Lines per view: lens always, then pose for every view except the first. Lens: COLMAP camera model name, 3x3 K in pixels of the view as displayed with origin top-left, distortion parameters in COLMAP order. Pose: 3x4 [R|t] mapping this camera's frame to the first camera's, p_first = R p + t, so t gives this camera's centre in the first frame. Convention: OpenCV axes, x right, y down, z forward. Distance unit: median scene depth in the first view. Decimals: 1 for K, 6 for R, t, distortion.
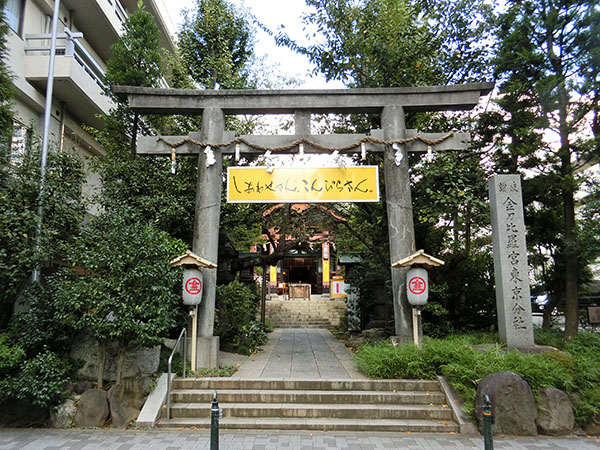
lens RADIAL K [[513.4, 0, 298.9], [0, 513.4, 221.9], [0, 0, 1]] dist [-0.001604, -0.003092]
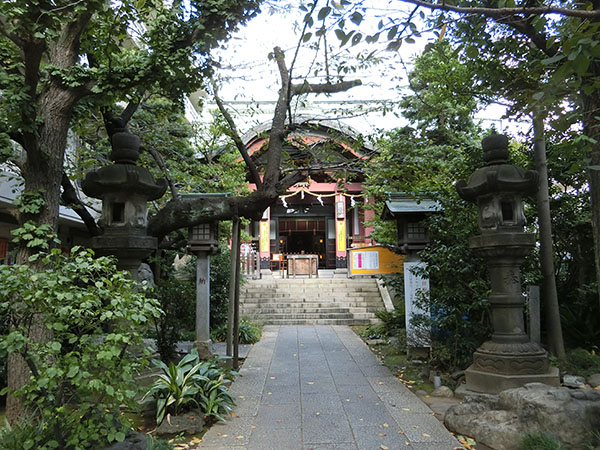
lens RADIAL K [[529.5, 0, 303.1], [0, 529.5, 223.5], [0, 0, 1]] dist [-0.005447, -0.000033]
pose [[0.999927, -0.006321, 0.010316, -0.006405], [0.005665, 0.998030, 0.062478, 0.039695], [-0.010691, -0.062415, 0.997993, 0.340209]]
